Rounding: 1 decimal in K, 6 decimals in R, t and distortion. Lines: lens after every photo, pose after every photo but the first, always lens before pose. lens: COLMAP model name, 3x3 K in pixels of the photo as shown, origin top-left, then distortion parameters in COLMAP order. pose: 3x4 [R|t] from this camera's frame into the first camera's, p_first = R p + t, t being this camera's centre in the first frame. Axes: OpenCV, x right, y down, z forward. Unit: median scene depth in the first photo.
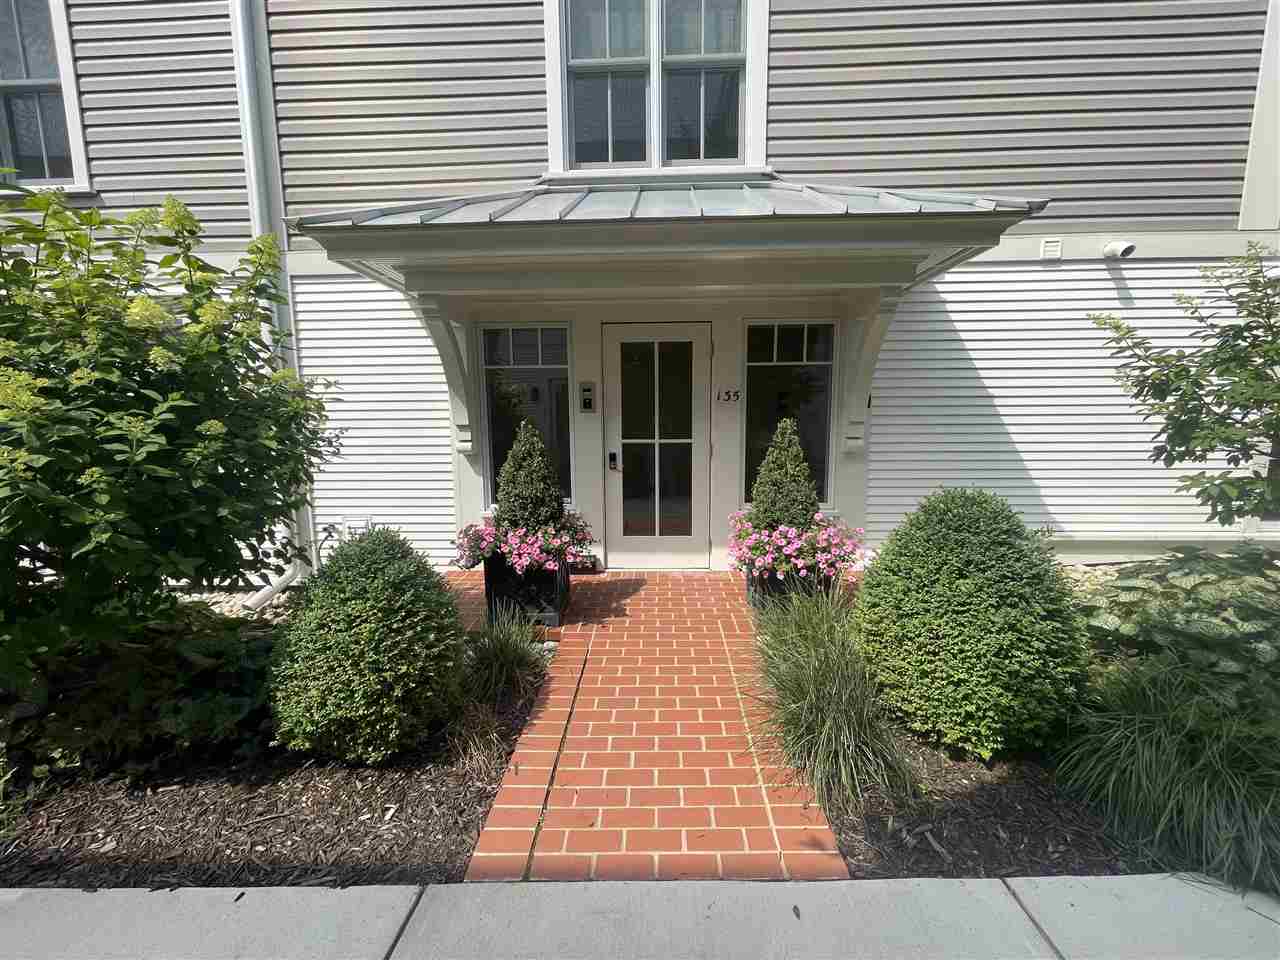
lens RADIAL K [[523.6, 0, 641.7], [0, 523.6, 480.8], [0, 0, 1]] dist [0.004877, -0.001461]
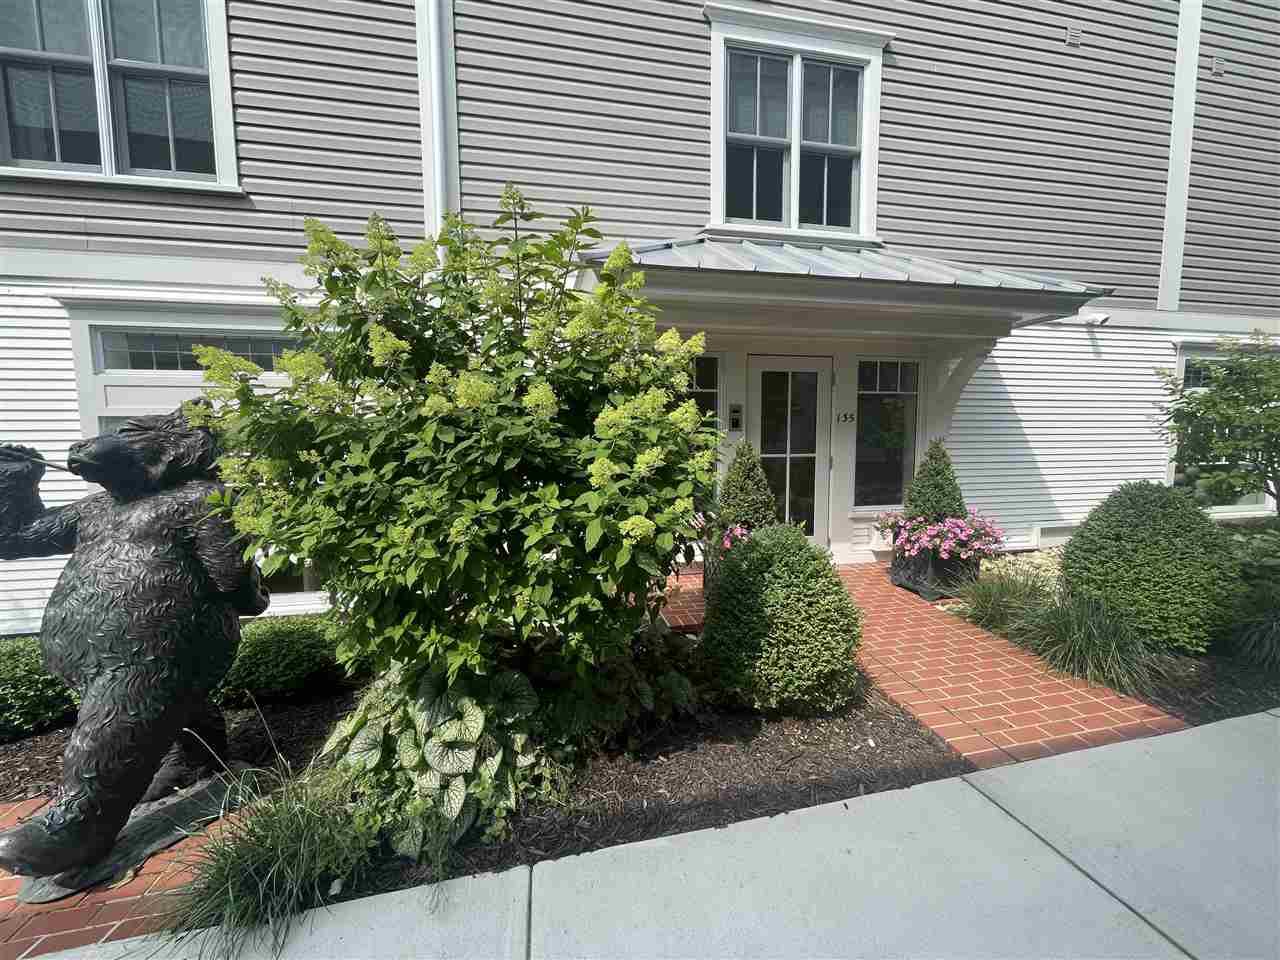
lens RADIAL K [[523.6, 0, 638.4], [0, 523.6, 481.2], [0, 0, 1]] dist [0.004877, -0.001461]
pose [[0.970115, -0.016125, 0.242110, -0.617318], [0.025973, 0.998958, -0.037536, 0.018768], [-0.241252, 0.042703, 0.969522, -0.056812]]
